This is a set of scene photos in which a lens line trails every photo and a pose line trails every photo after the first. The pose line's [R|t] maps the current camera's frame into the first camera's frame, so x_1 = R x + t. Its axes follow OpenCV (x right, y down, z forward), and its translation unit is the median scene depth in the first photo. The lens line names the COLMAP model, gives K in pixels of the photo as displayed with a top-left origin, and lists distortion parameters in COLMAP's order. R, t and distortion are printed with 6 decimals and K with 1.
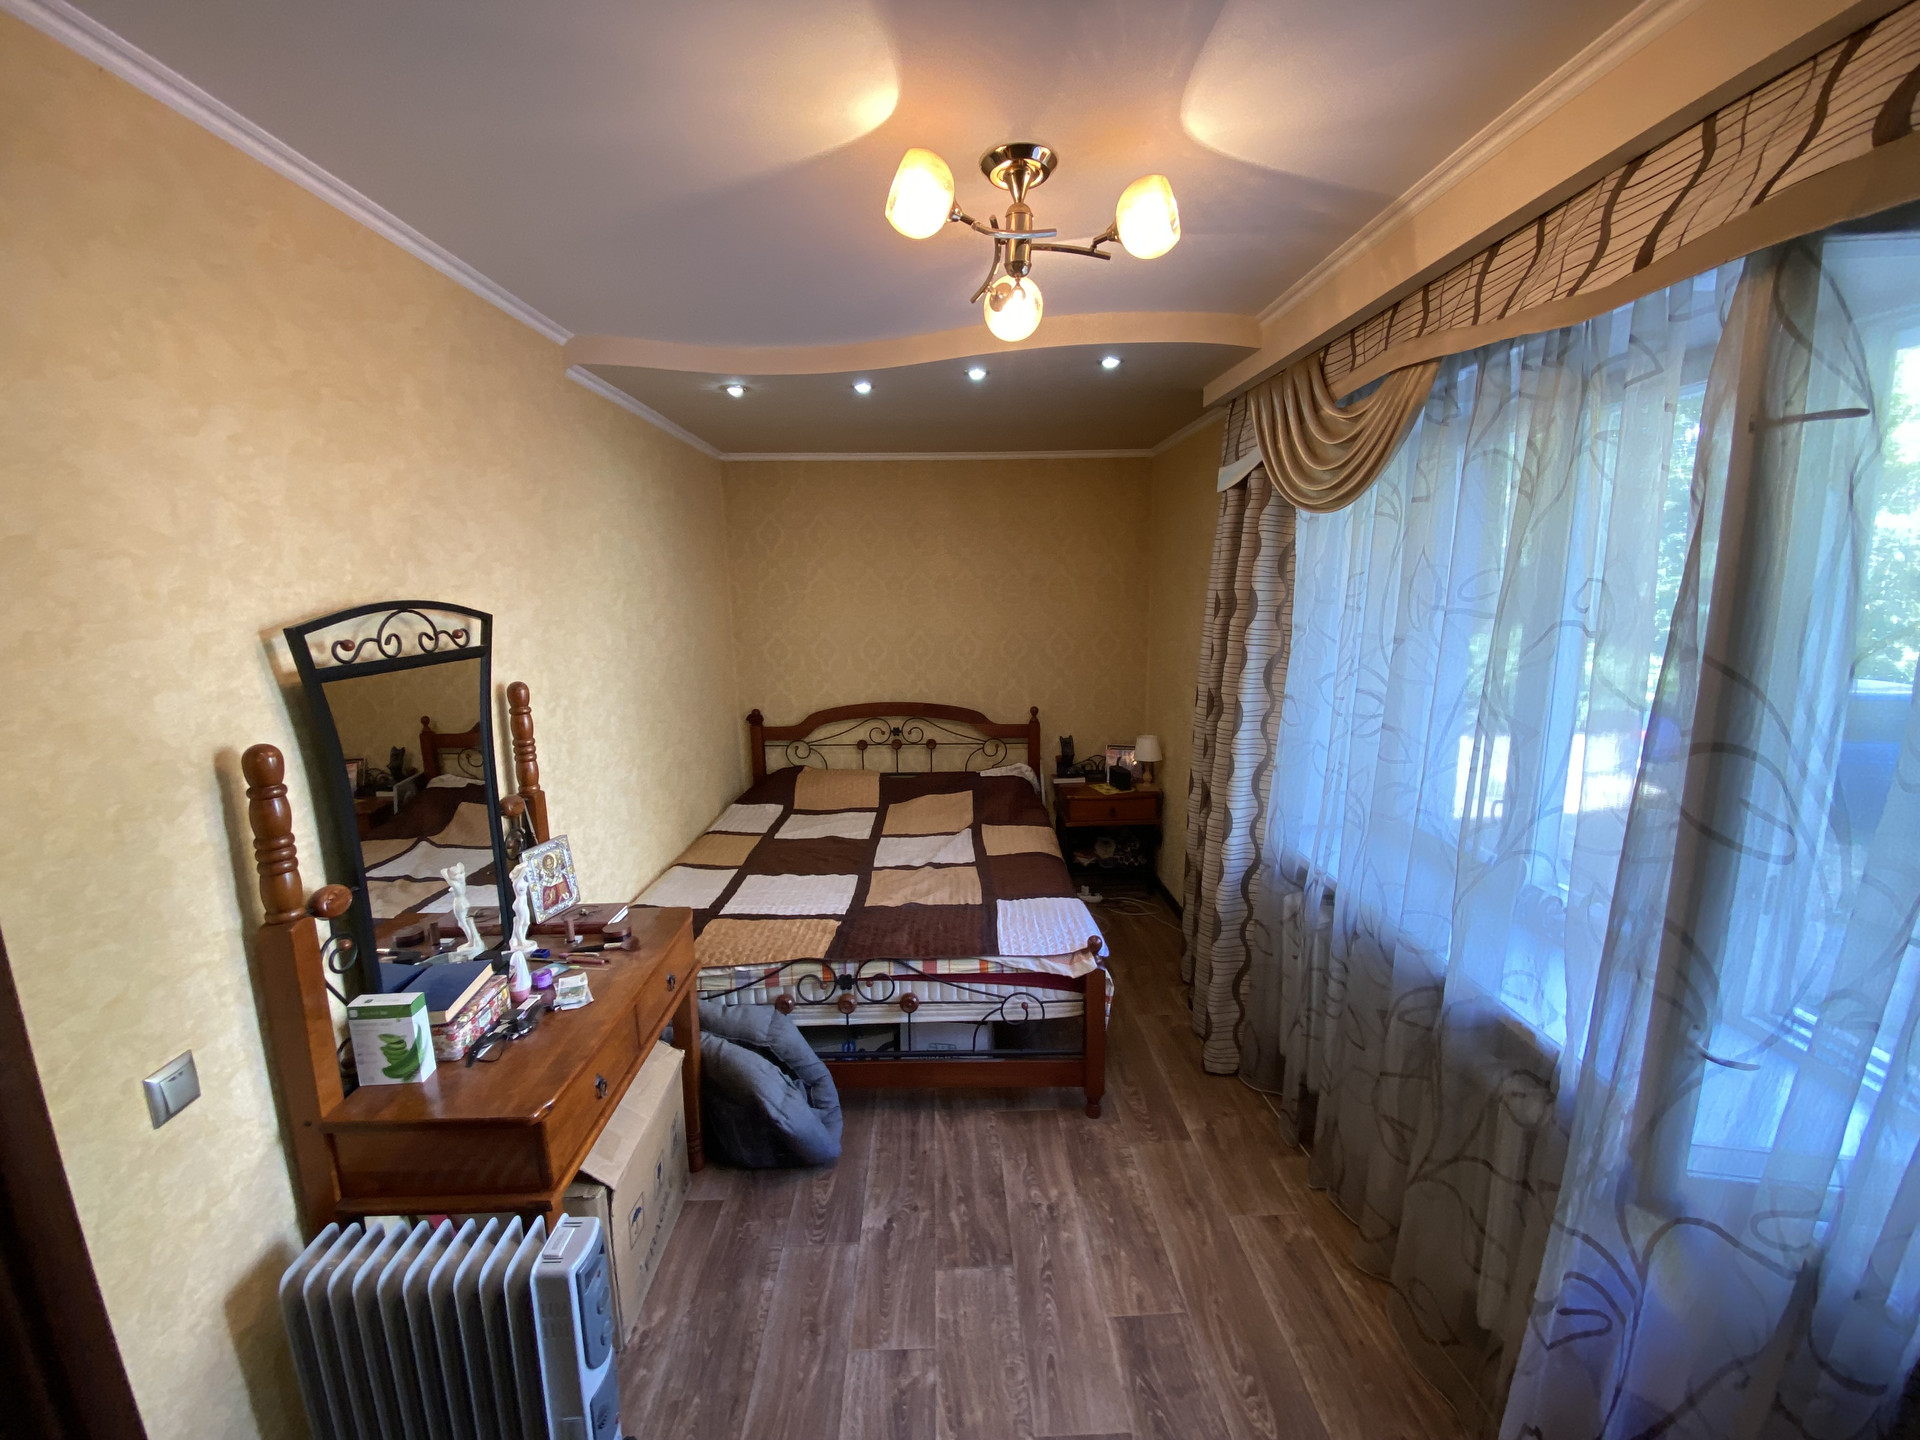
lens RADIAL K [[788.6, 0, 960.0], [0, 788.6, 720.0], [0, 0, 1]] dist [0.082491, -0.055057]
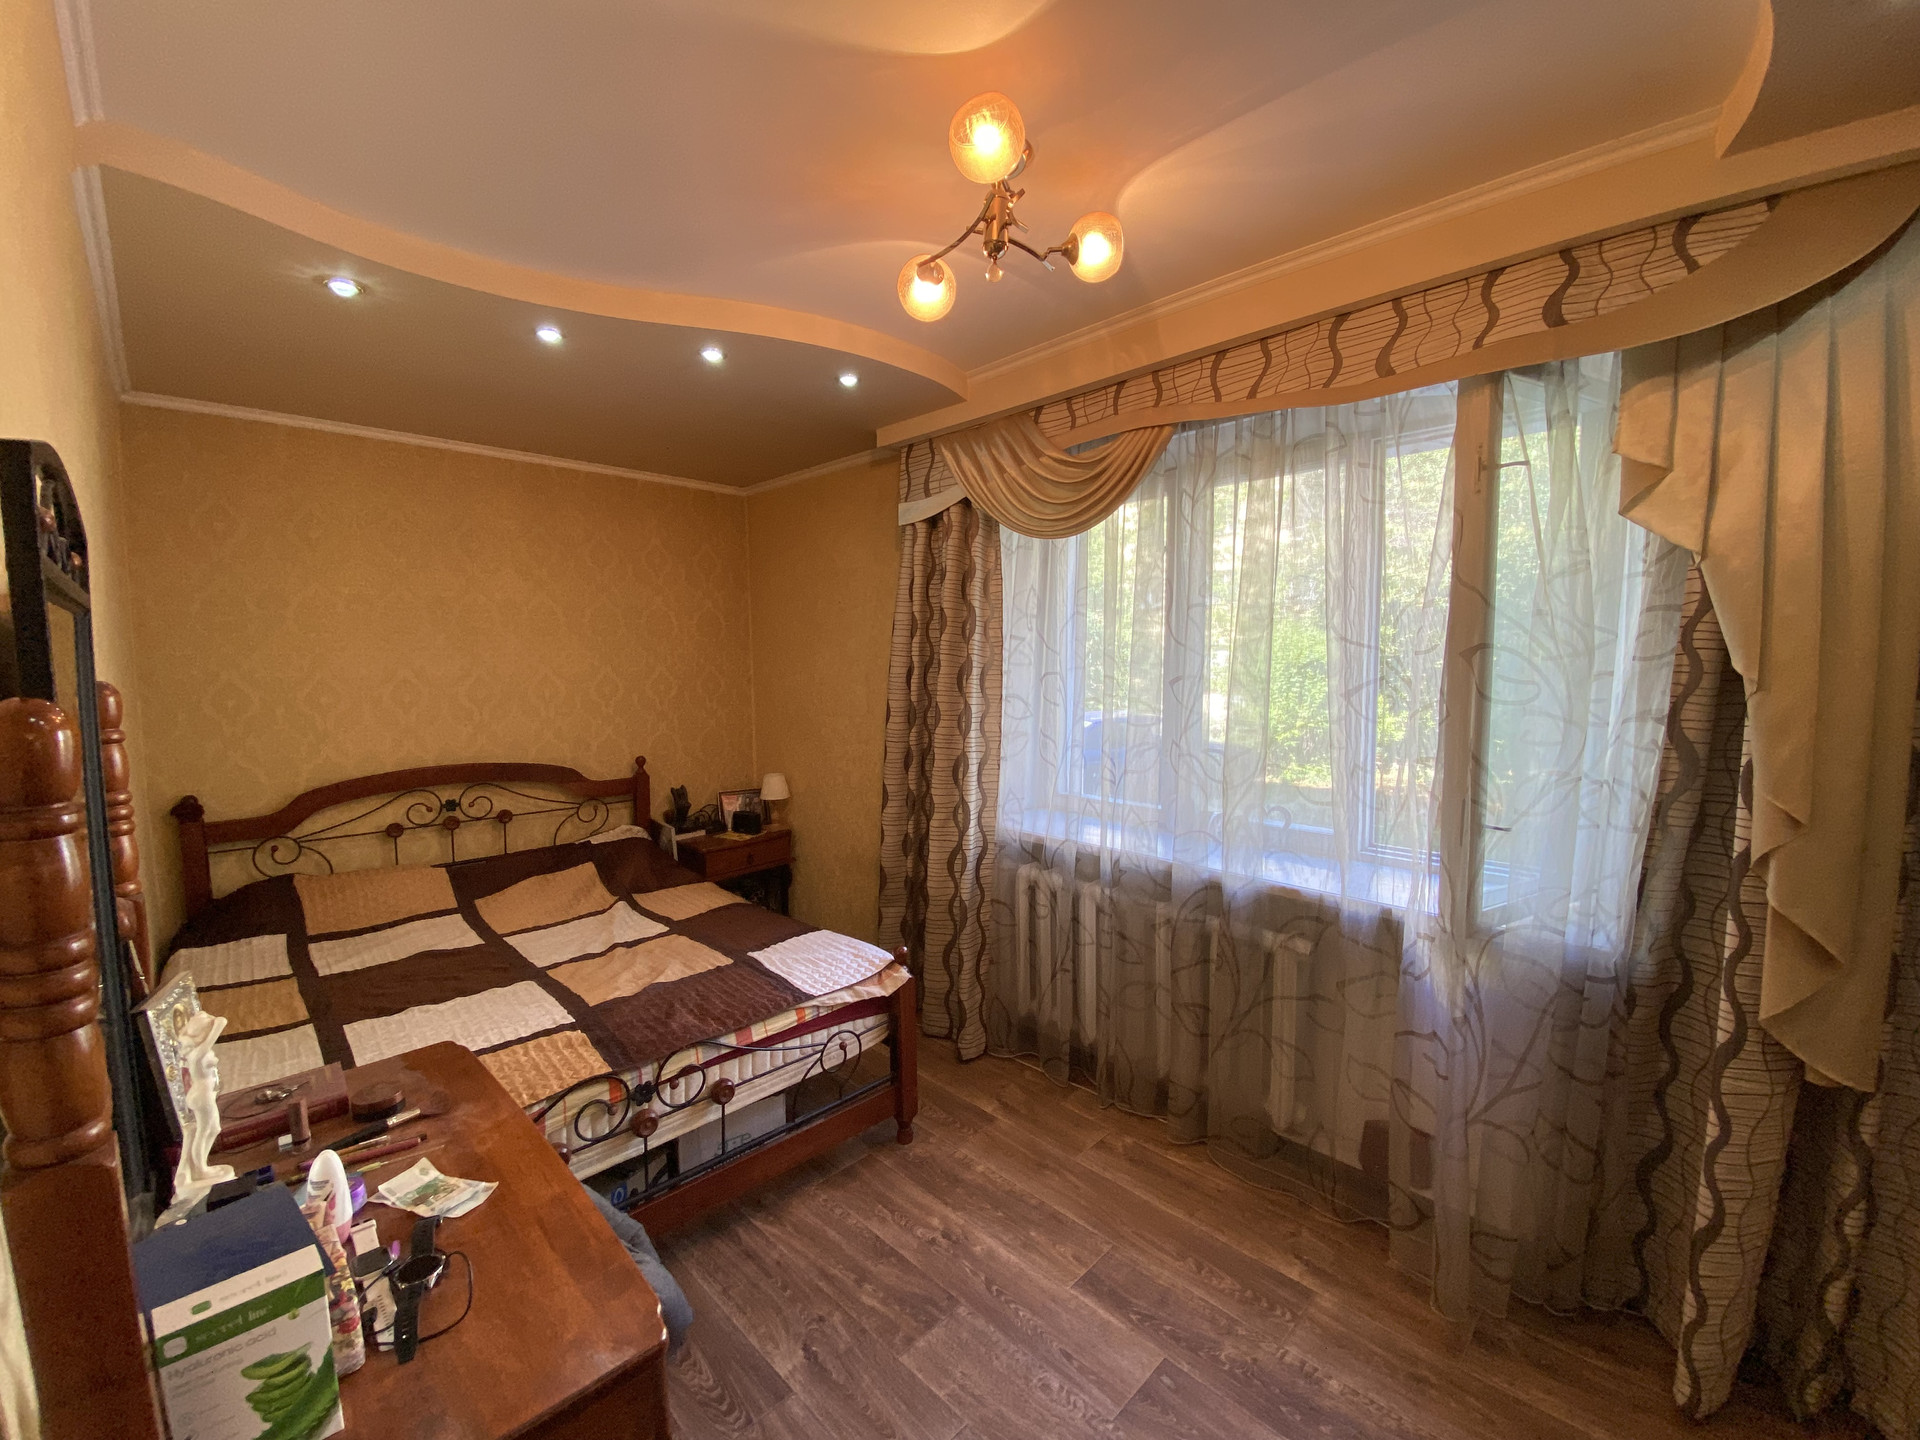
lens RADIAL K [[788.6, 0, 960.0], [0, 788.6, 720.0], [0, 0, 1]] dist [0.082491, -0.055057]
pose [[0.730241, -0.048761, 0.681447, -0.420458], [0.118672, 0.991340, -0.056234, 0.059142], [-0.672803, 0.121933, 0.729704, 0.203895]]
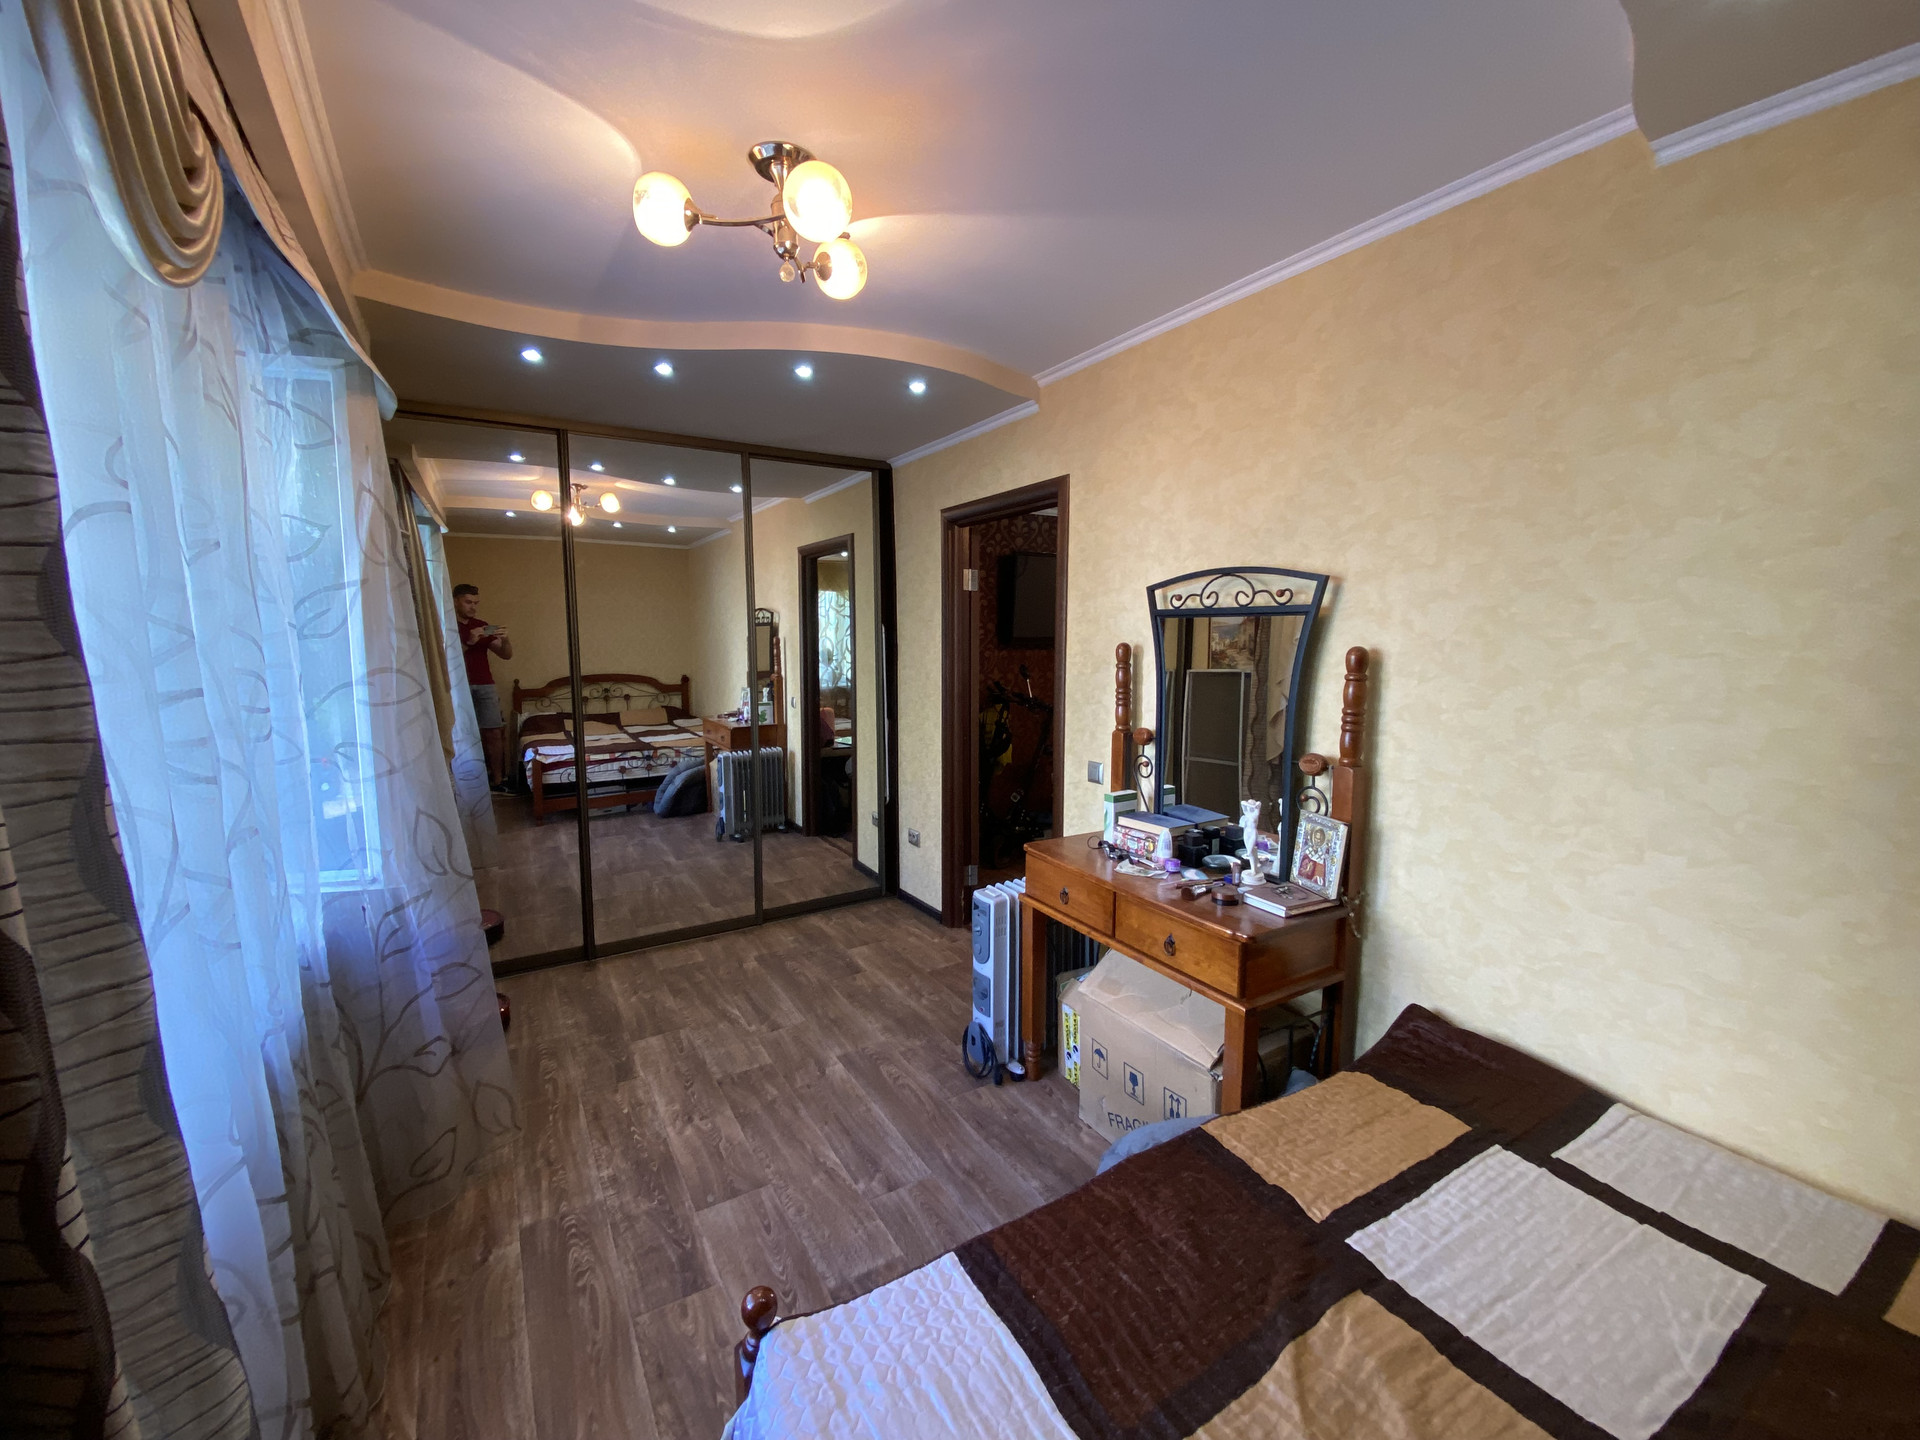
lens RADIAL K [[788.6, 0, 960.0], [0, 788.6, 720.0], [0, 0, 1]] dist [0.082491, -0.055057]
pose [[-0.869499, 0.070851, -0.488828, 0.267829], [-0.073146, 0.960277, 0.269290, -0.154096], [0.488489, 0.269903, -0.829777, 1.319539]]
